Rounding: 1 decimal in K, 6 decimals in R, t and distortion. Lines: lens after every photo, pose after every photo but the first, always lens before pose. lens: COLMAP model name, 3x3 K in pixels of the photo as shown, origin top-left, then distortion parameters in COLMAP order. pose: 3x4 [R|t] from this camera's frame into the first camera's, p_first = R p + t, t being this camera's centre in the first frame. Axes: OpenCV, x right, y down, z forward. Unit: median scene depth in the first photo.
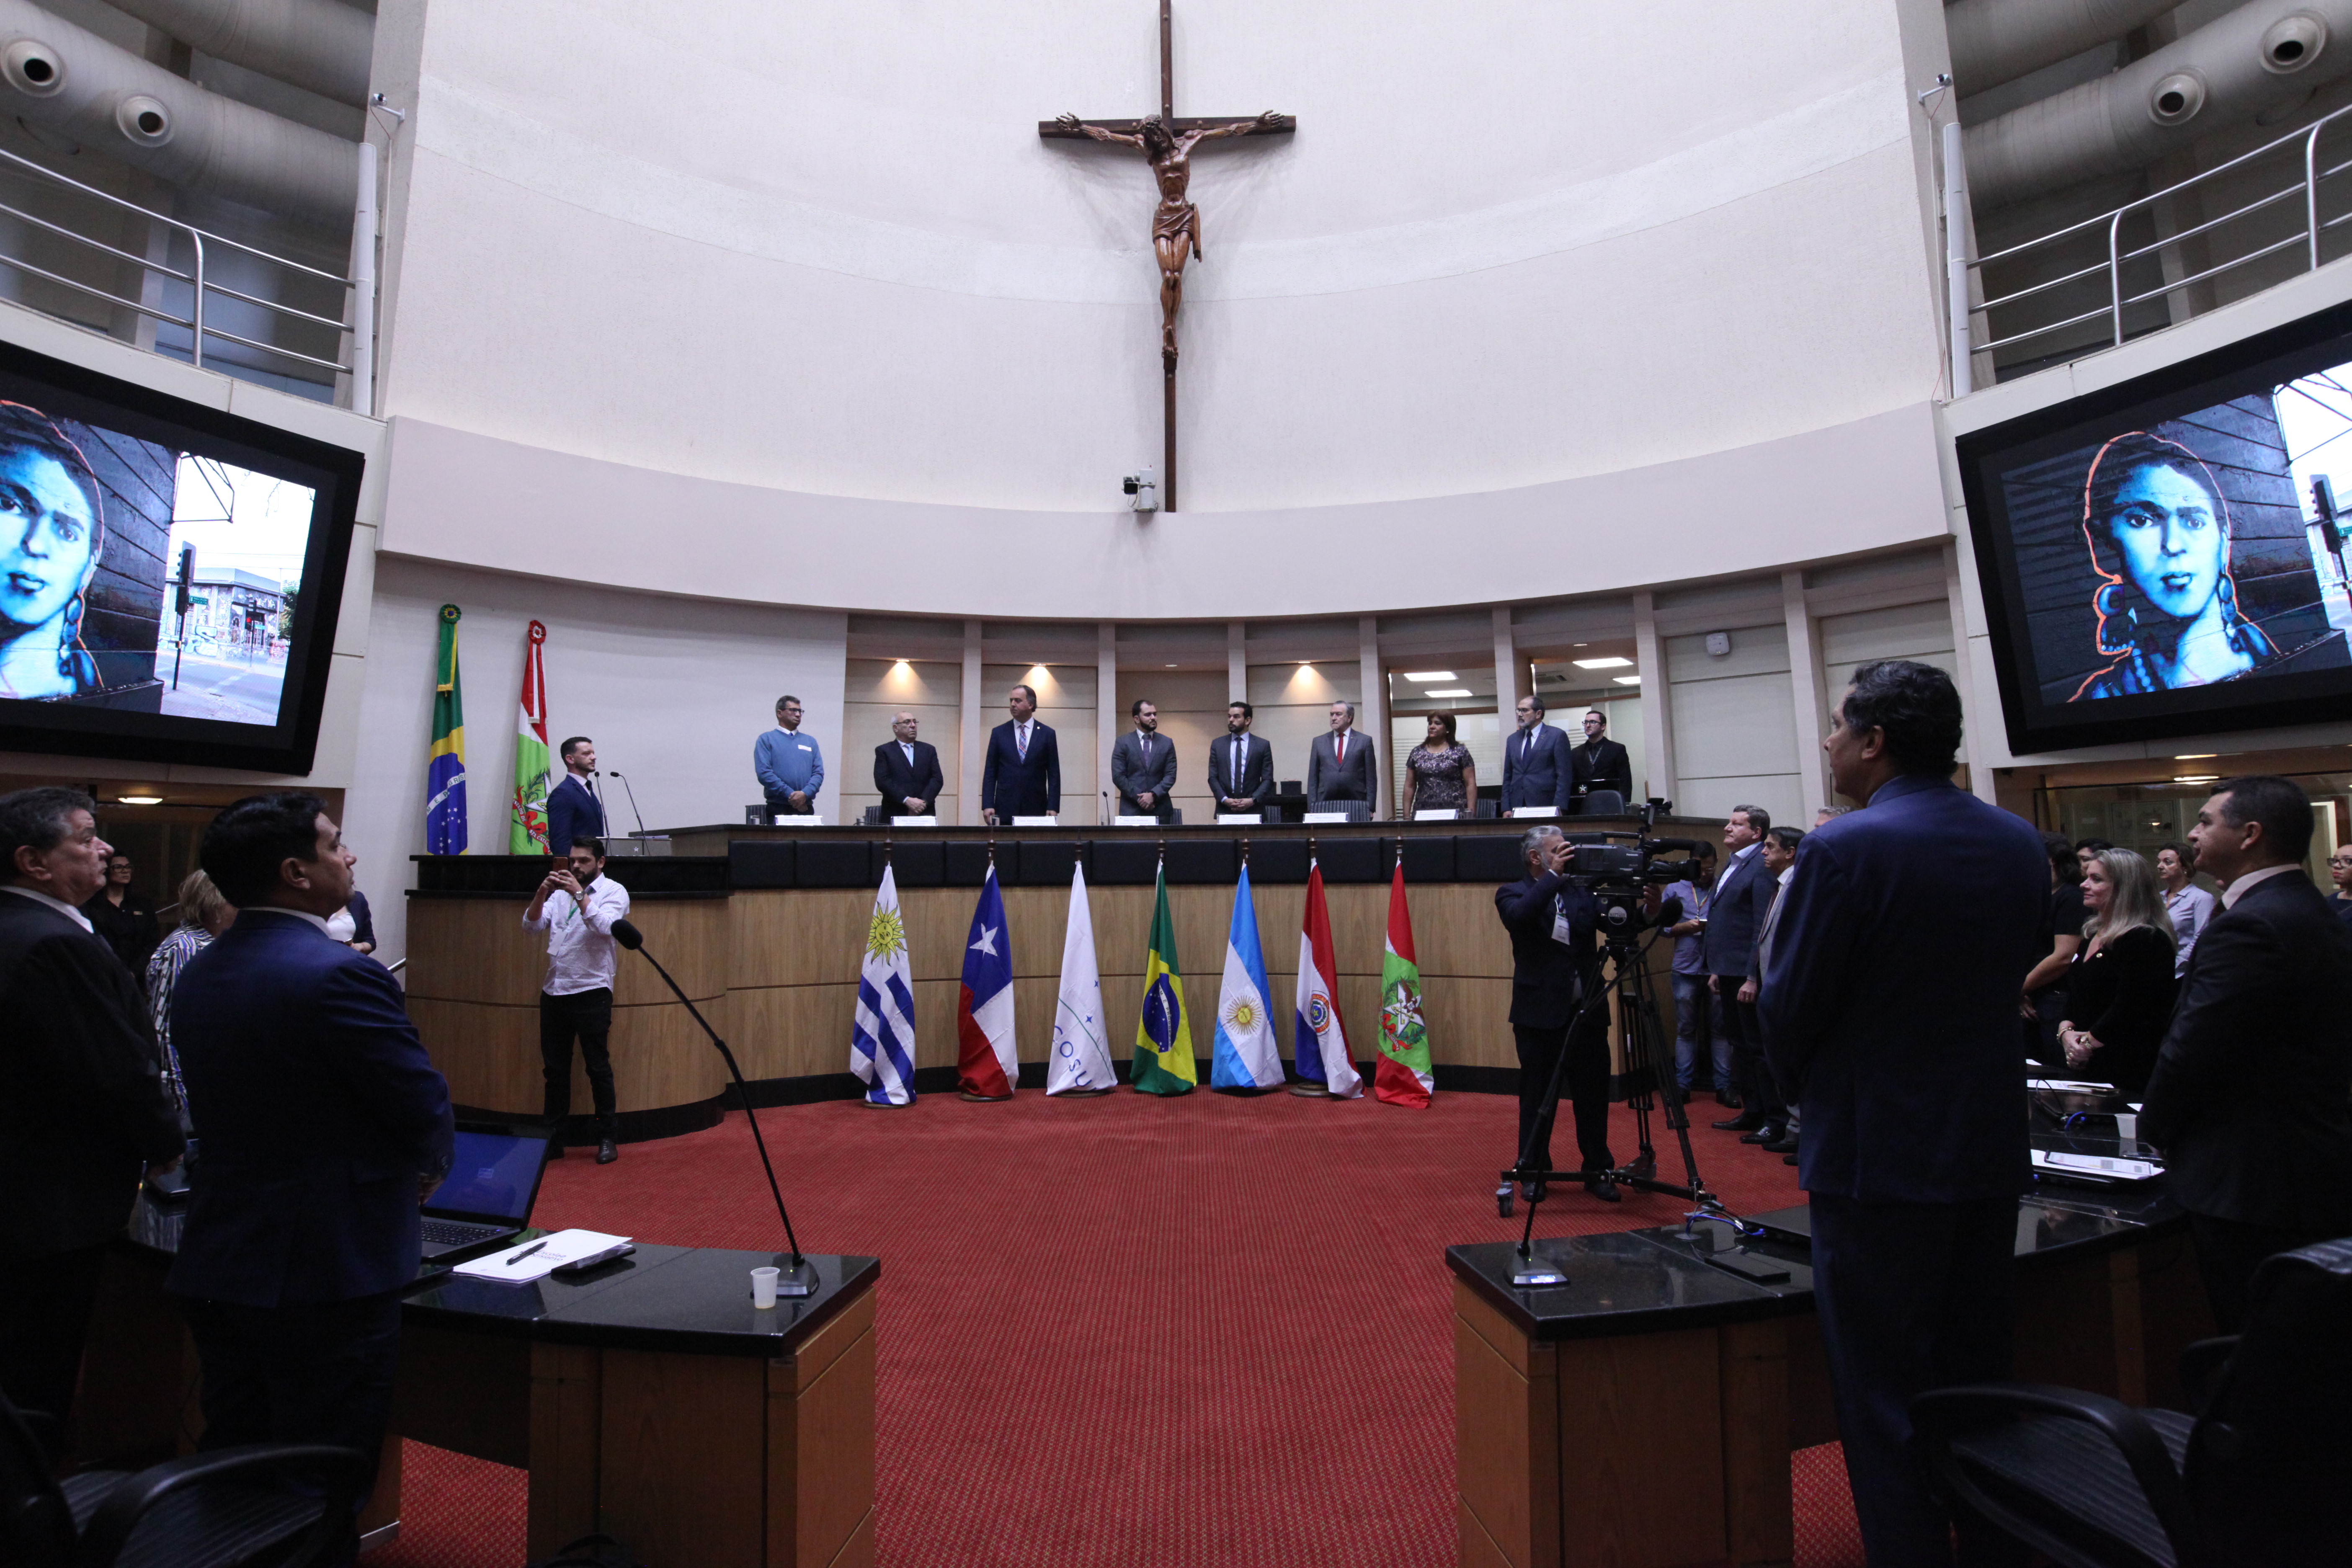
lens RADIAL K [[1358.4, 0, 1171.9], [0, 1358.4, 785.3], [0, 0, 1]] dist [-0.041961, 0.037362]
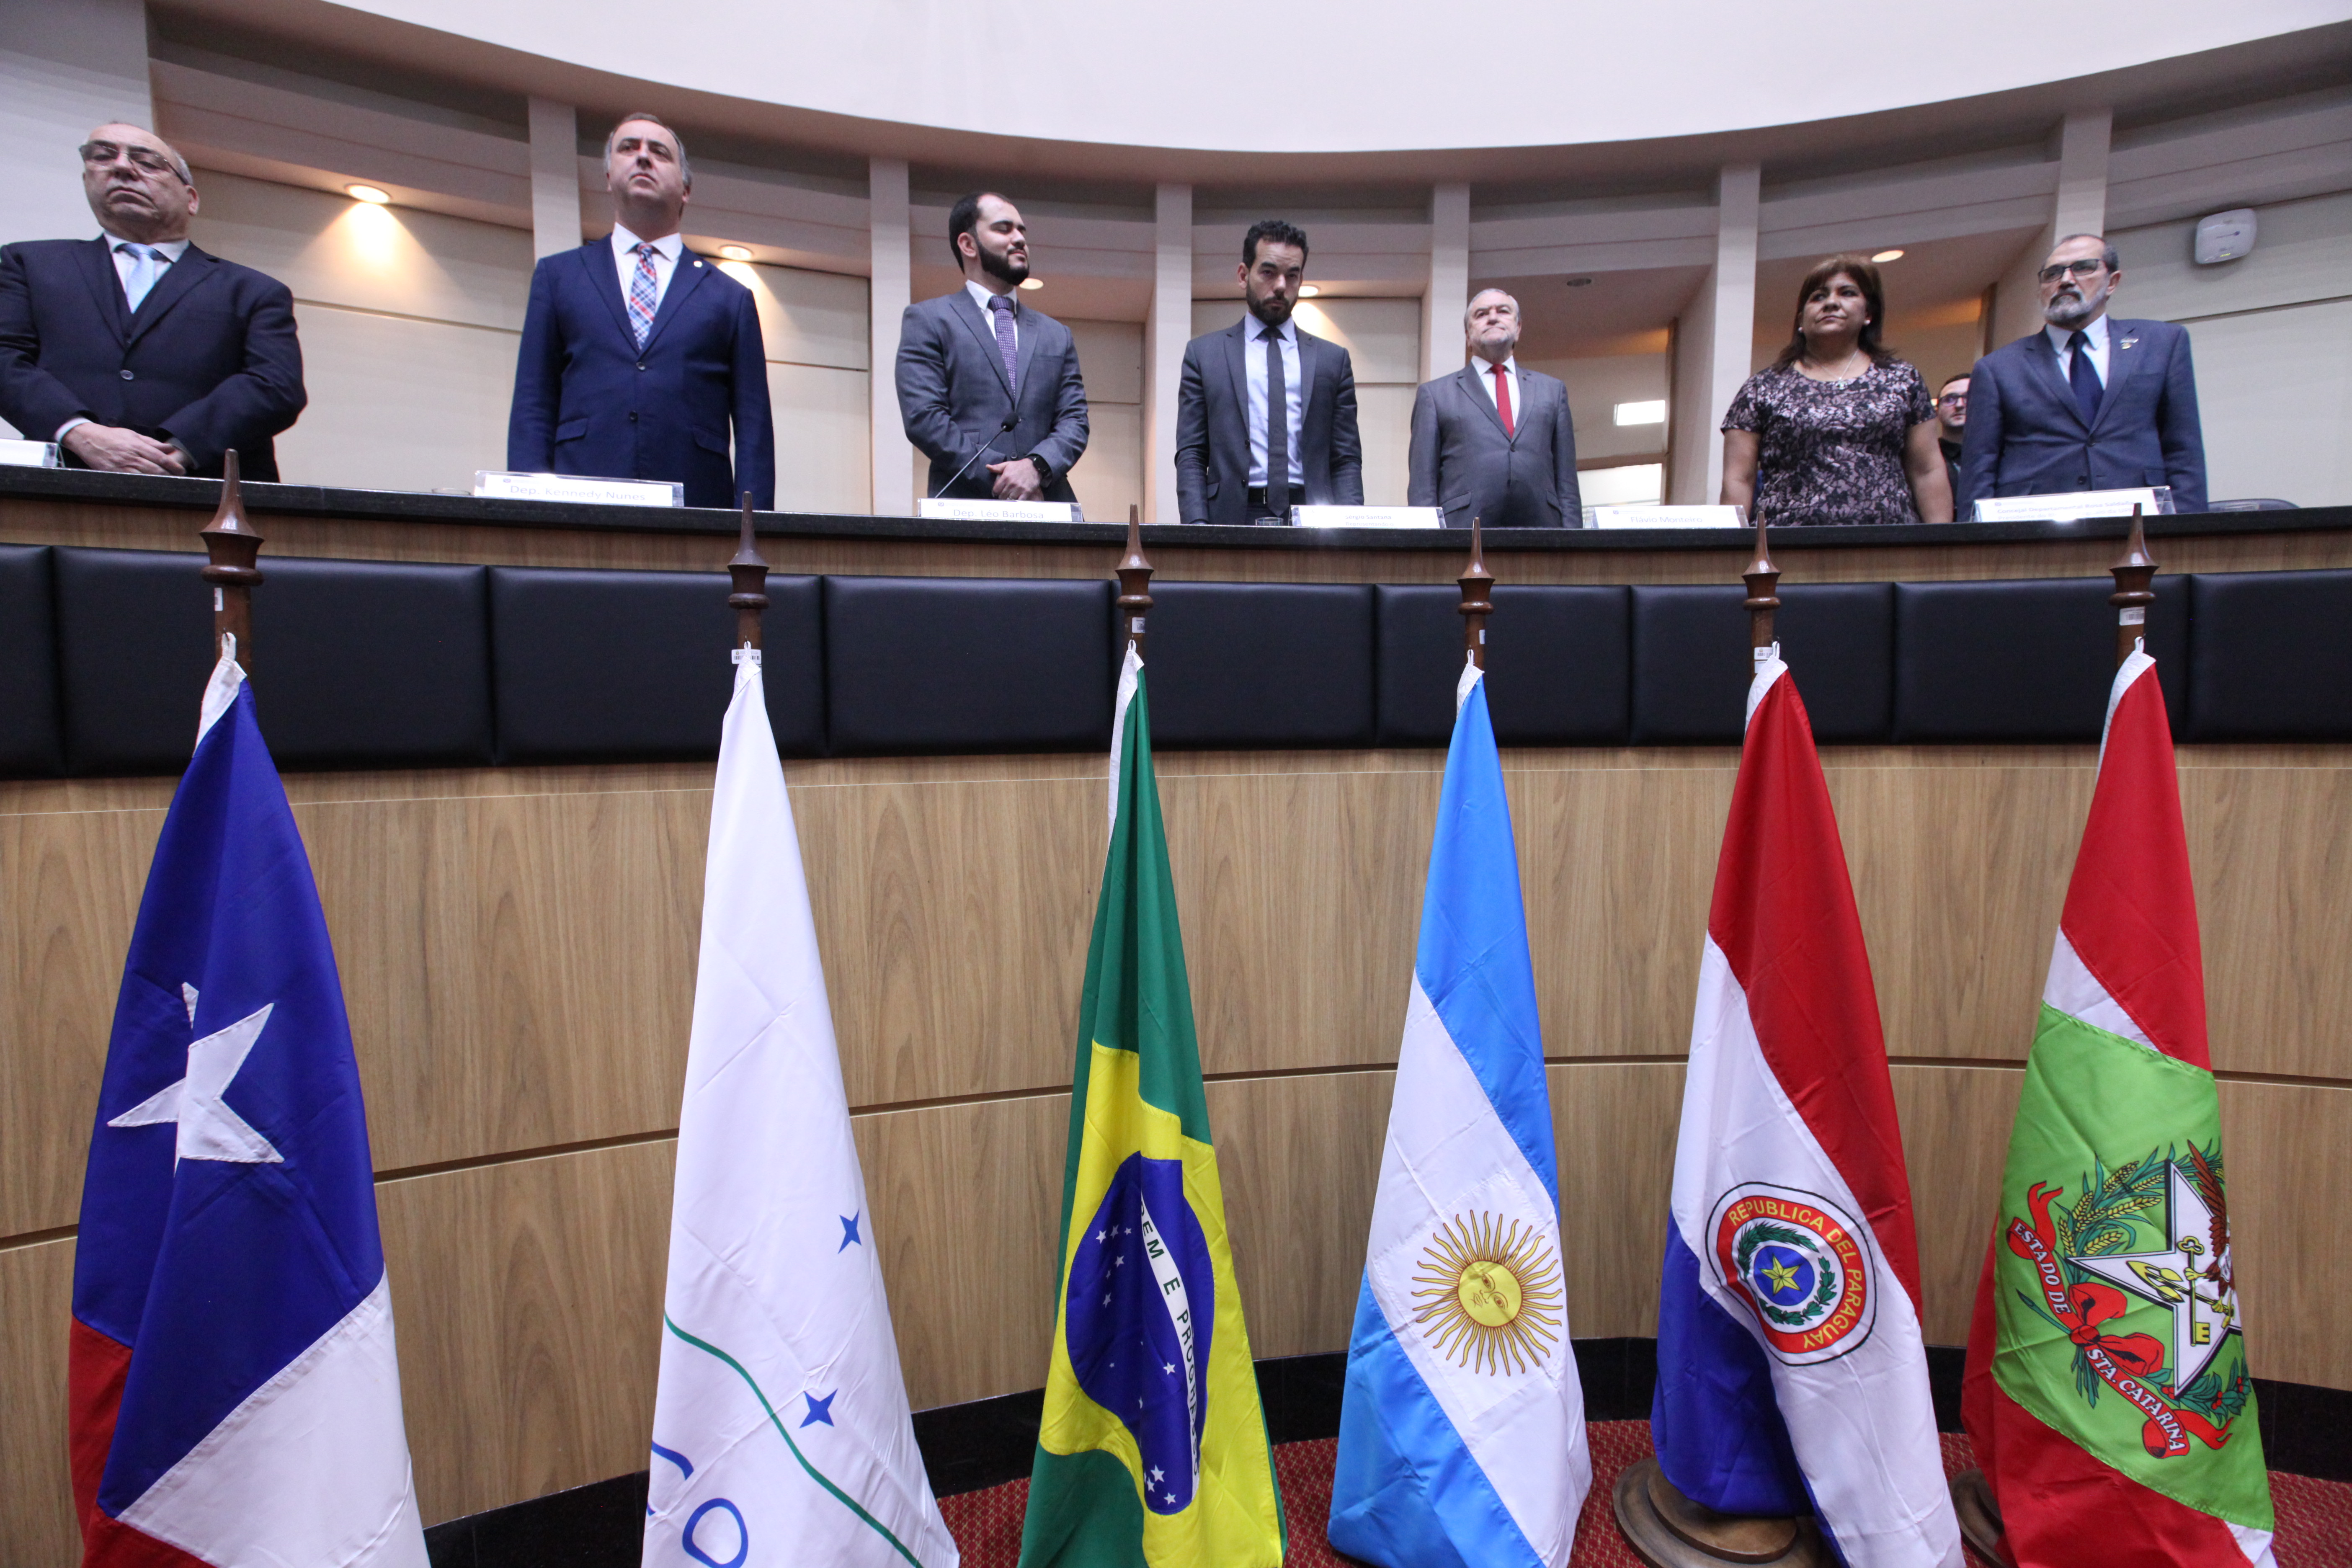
lens RADIAL K [[1068.1, 0, 1177.2], [0, 1068.1, 792.8], [0, 0, 1]] dist [-0.045820, 0.014021]
pose [[0.979373, -0.015307, 0.201481, -0.037572], [-0.009817, 0.992344, 0.123112, 0.057557], [-0.201823, -0.122551, 0.971725, 0.831697]]
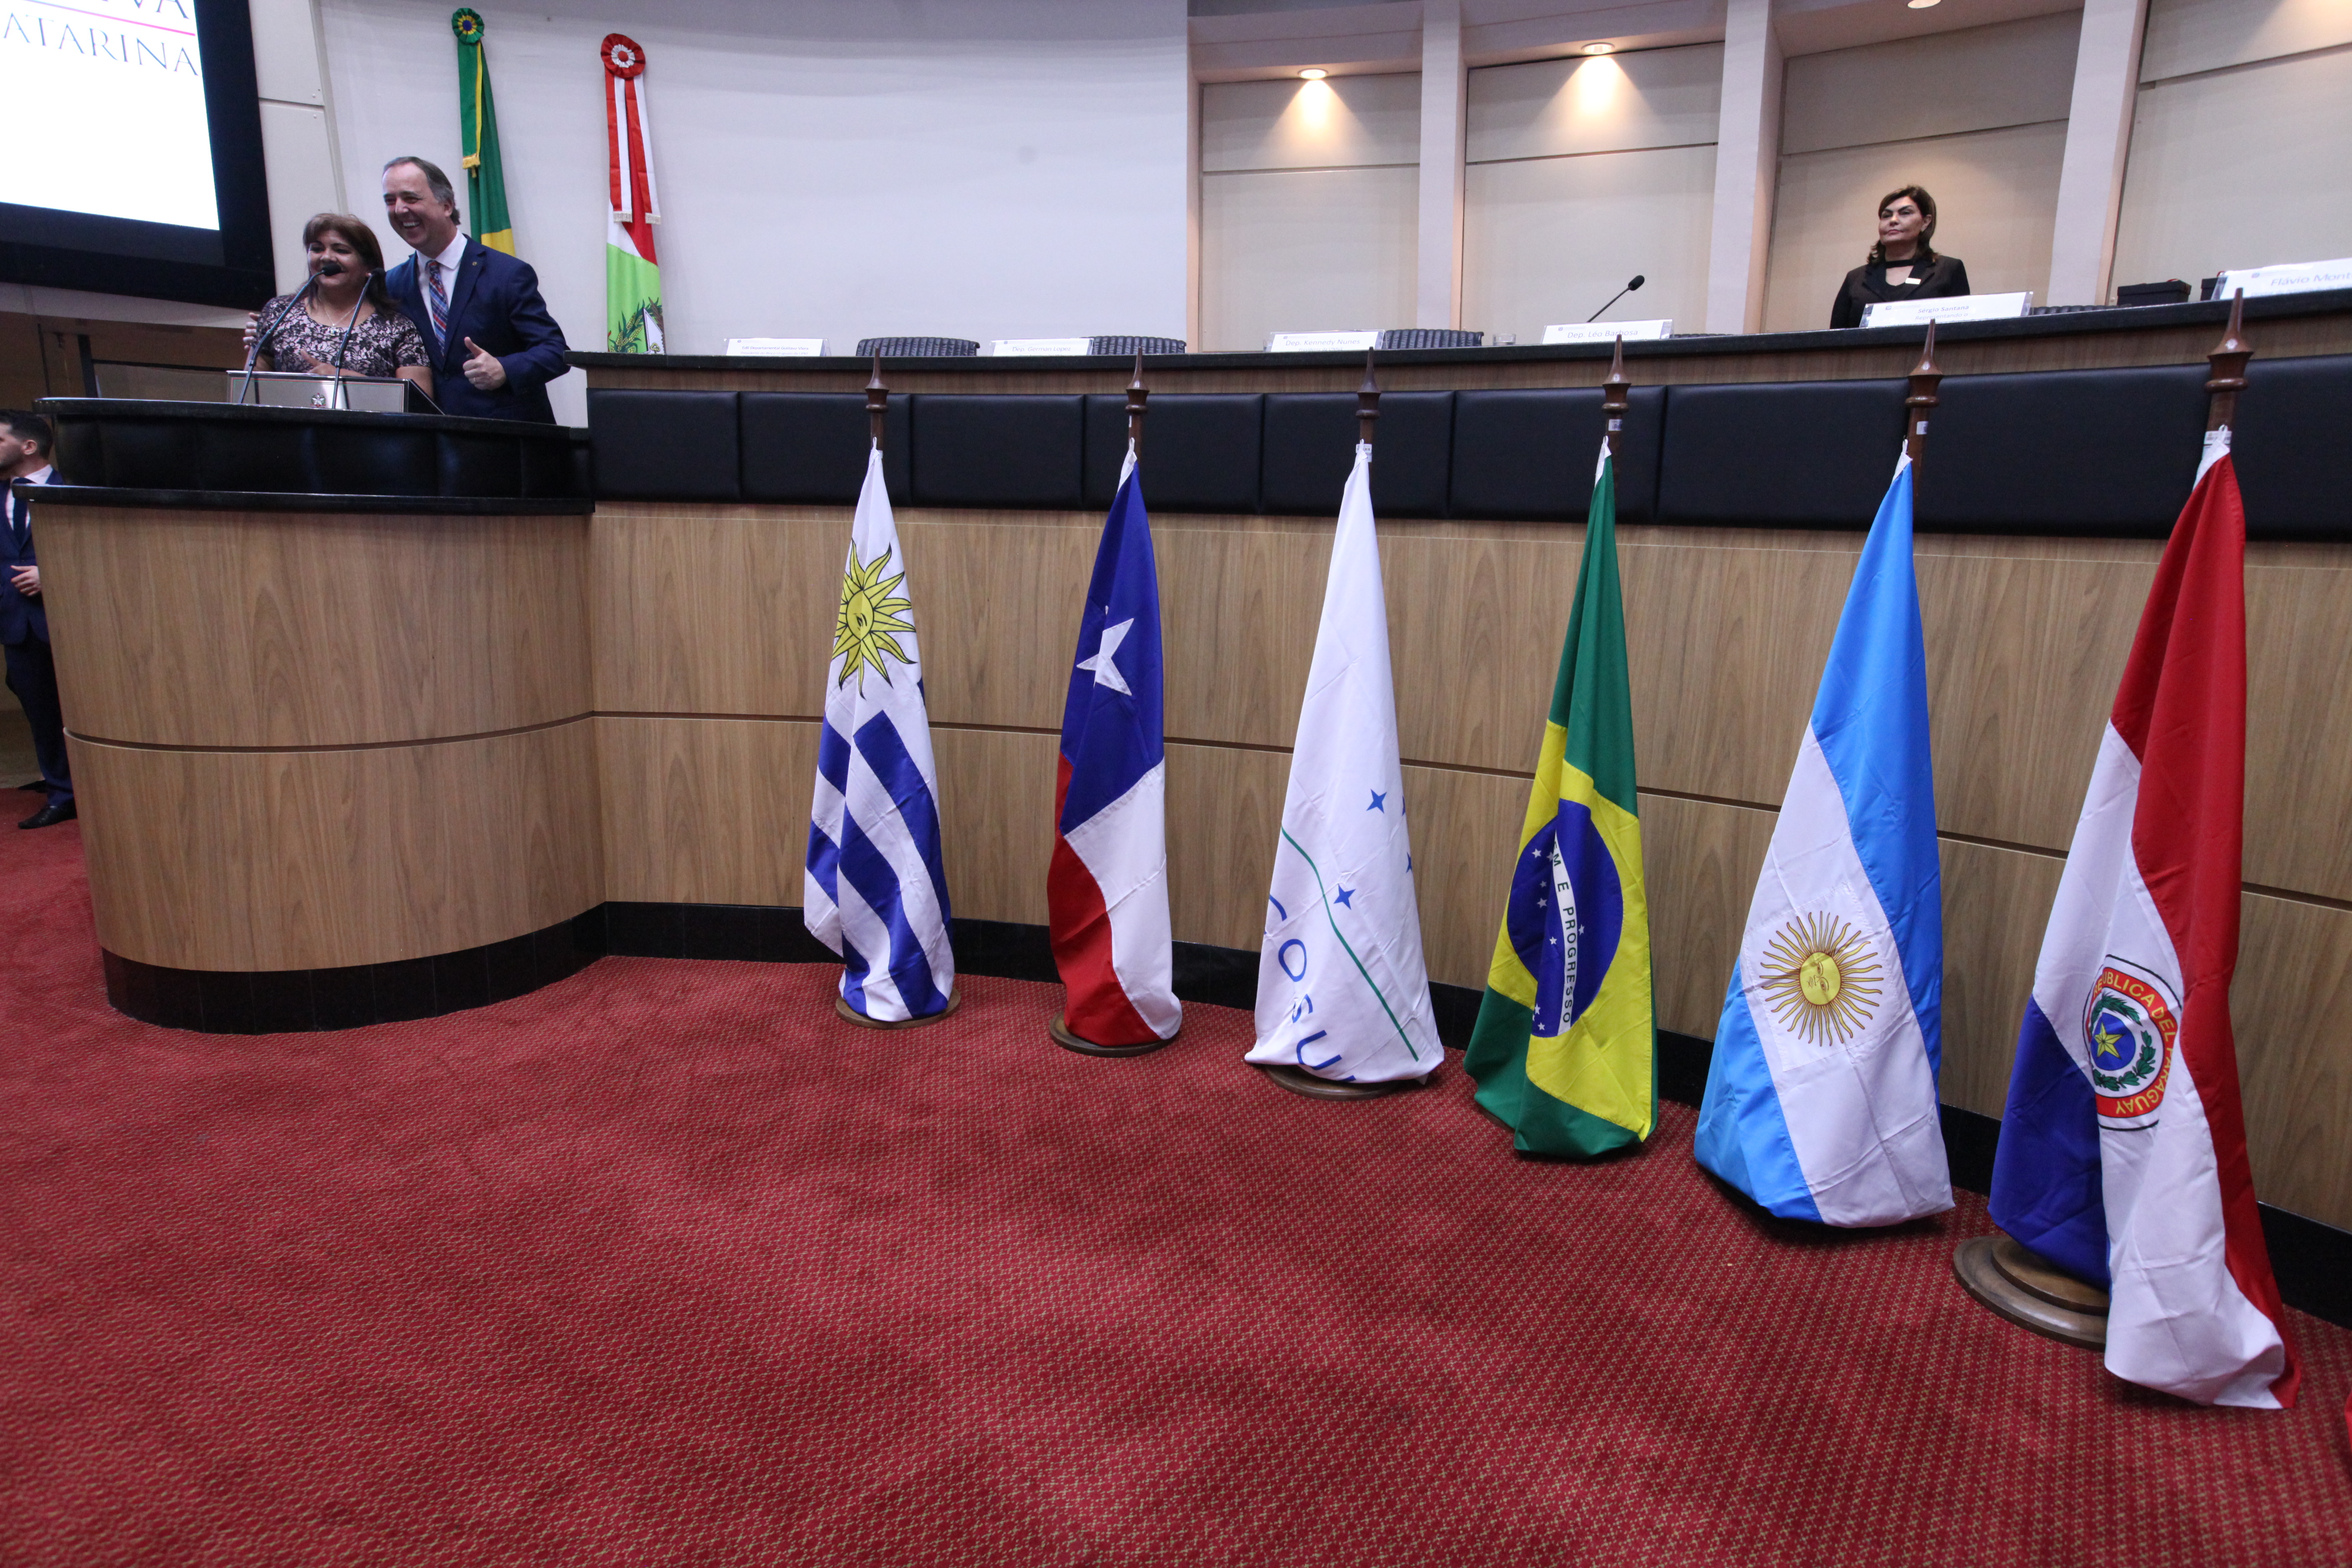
lens RADIAL K [[1313.9, 0, 1173.4], [0, 1313.9, 784.8], [0, 0, 1]] dist [-0.058582, 0.050659]
pose [[0.817115, 0.142875, -0.558490, 0.089362], [0.004046, 0.967355, 0.253393, 0.055709], [0.576461, -0.209311, 0.789862, 0.697460]]
